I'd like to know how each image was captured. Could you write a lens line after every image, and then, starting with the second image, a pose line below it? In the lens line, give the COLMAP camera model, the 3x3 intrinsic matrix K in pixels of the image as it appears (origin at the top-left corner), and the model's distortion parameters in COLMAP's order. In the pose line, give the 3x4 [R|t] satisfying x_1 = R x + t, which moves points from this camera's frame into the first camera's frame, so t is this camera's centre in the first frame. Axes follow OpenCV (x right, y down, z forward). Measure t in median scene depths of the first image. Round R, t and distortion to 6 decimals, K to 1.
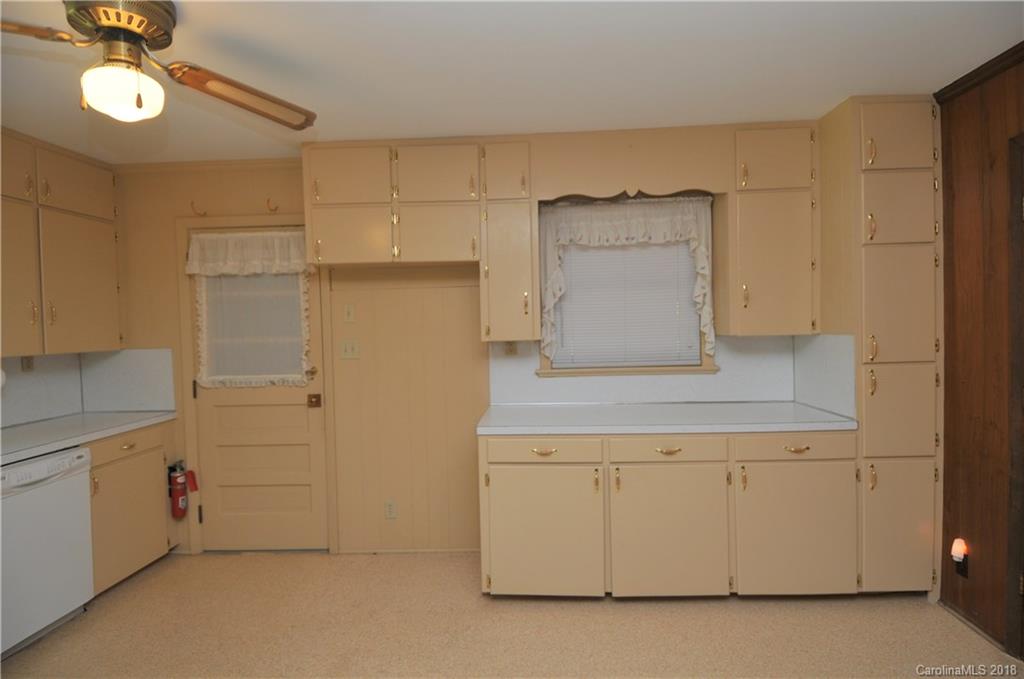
lens RADIAL K [[527.7, 0, 512.0], [0, 527.7, 339.5], [0, 0, 1]] dist [0.060034, -0.063461]
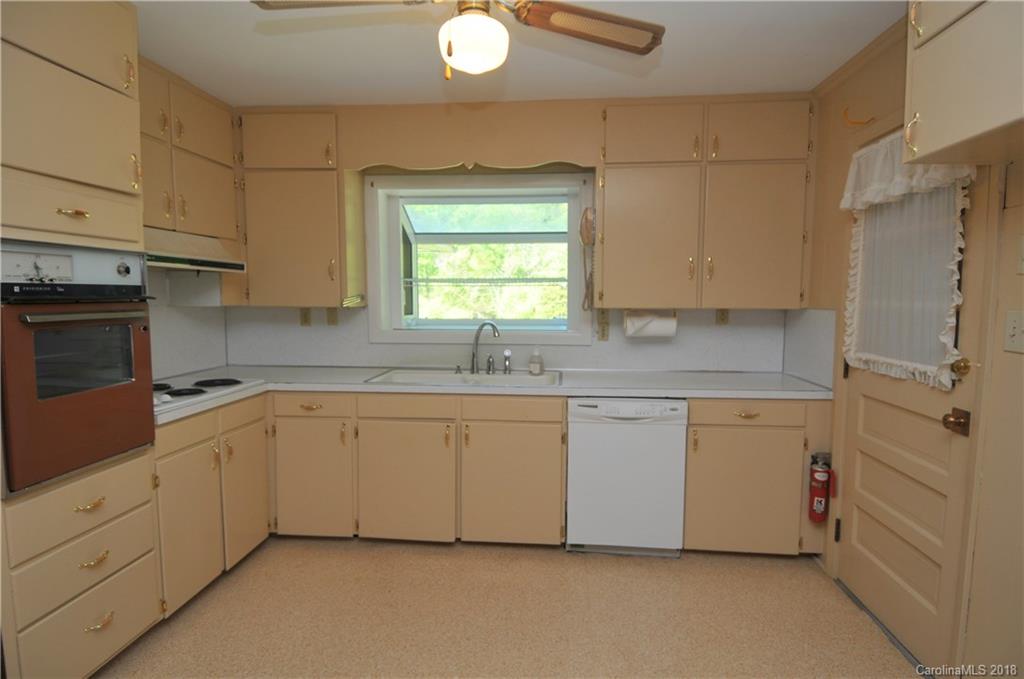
lens RADIAL K [[540.0, 0, 521.4], [0, 540.0, 342.6], [0, 0, 1]] dist [0.059064, -0.068389]
pose [[-0.030028, 0.110659, -0.993405, 0.186152], [-0.030666, 0.993283, 0.111572, -0.012383], [0.999079, 0.033814, -0.026432, 0.604055]]
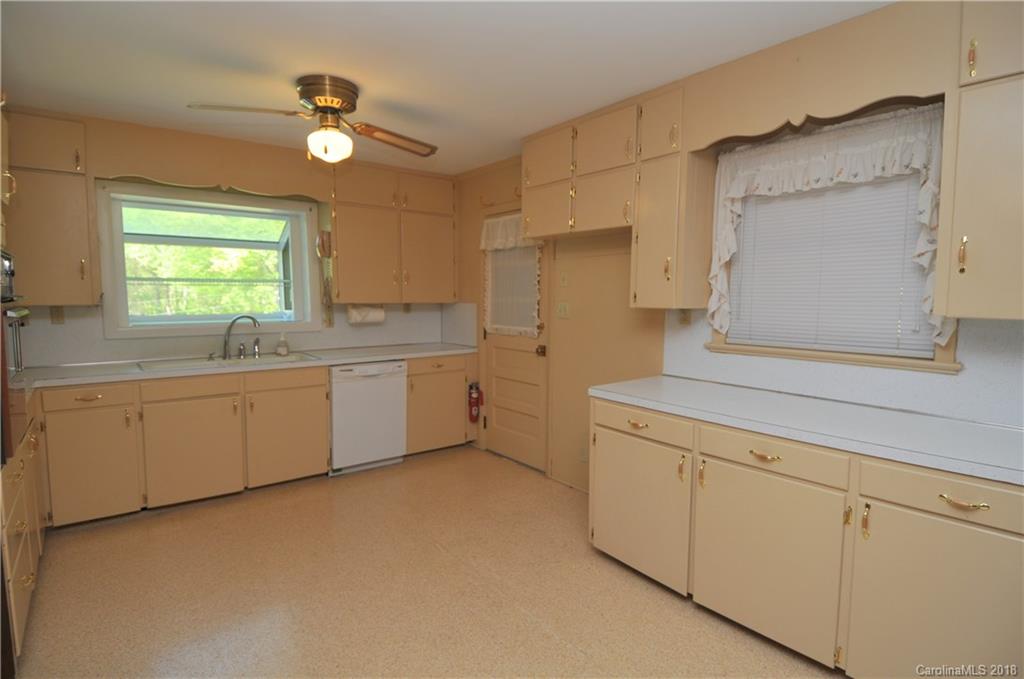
lens RADIAL K [[527.7, 0, 512.0], [0, 527.7, 339.5], [0, 0, 1]] dist [0.060034, -0.063461]
pose [[0.653490, 0.092433, -0.751270, 0.517342], [-0.042023, 0.995416, 0.085918, -0.012432], [0.755768, -0.024576, 0.654378, 0.165922]]
